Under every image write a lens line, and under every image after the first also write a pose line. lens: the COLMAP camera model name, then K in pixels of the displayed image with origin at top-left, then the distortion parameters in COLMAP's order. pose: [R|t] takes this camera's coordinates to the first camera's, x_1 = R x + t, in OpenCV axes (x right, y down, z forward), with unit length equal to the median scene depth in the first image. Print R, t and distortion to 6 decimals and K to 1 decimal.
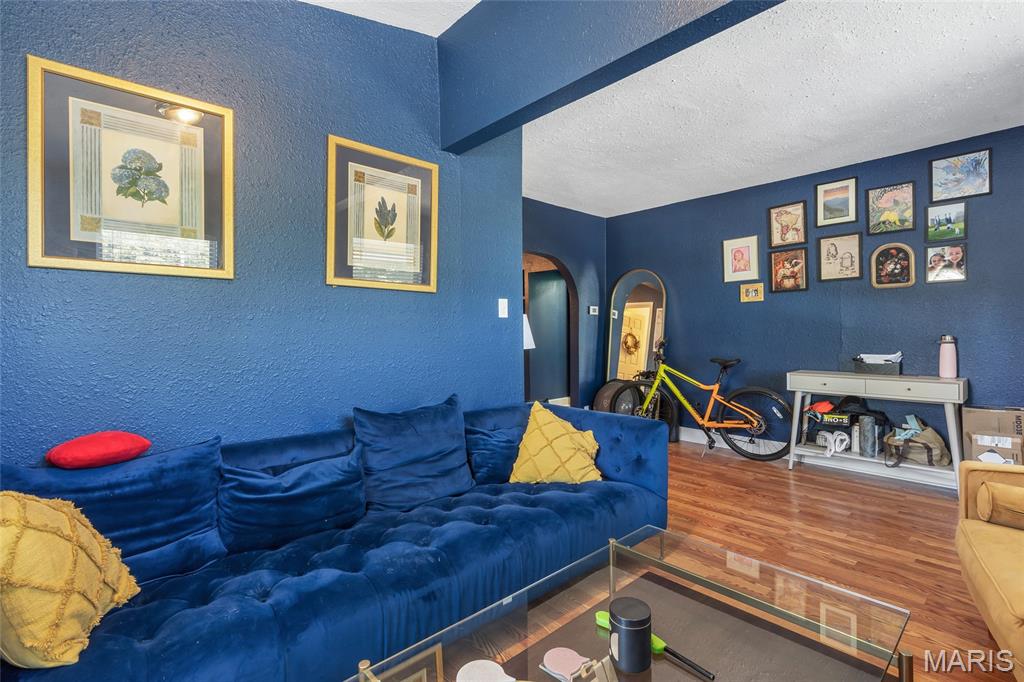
lens RADIAL K [[473.4, 0, 514.0], [0, 473.4, 335.2], [0, 0, 1]] dist [0.000250, 0.000776]
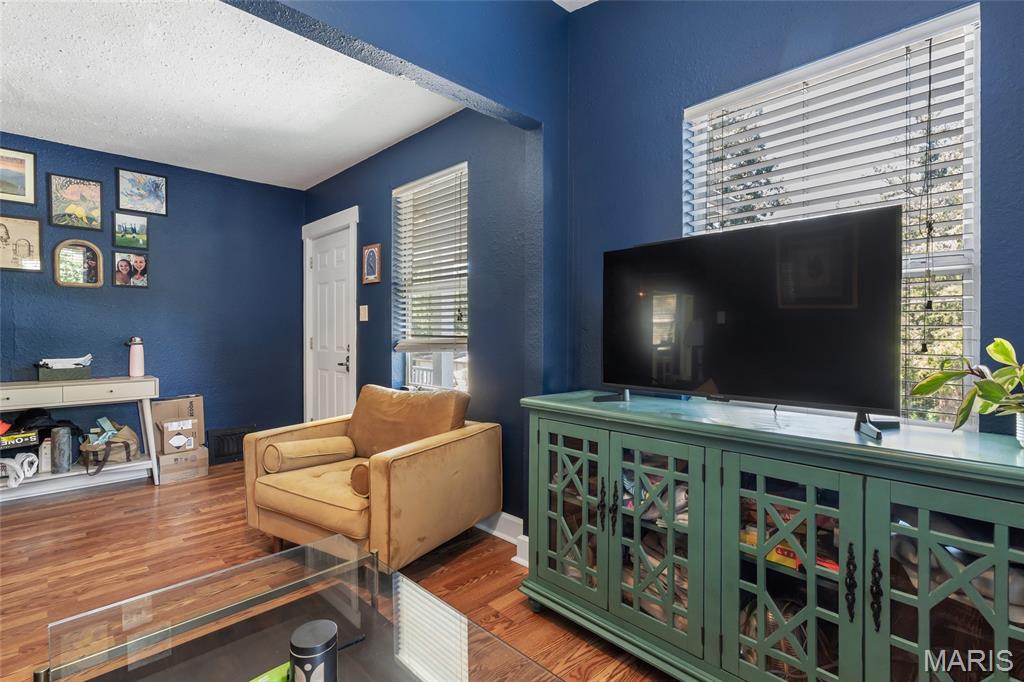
lens RADIAL K [[473.4, 0, 513.7], [0, 473.4, 338.1], [0, 0, 1]] dist [0.000250, 0.000776]
pose [[-0.044505, -0.004182, 0.999000, -0.191931], [0.005861, 0.999973, 0.004447, 0.002690], [-0.998992, 0.006053, -0.044479, 0.185744]]
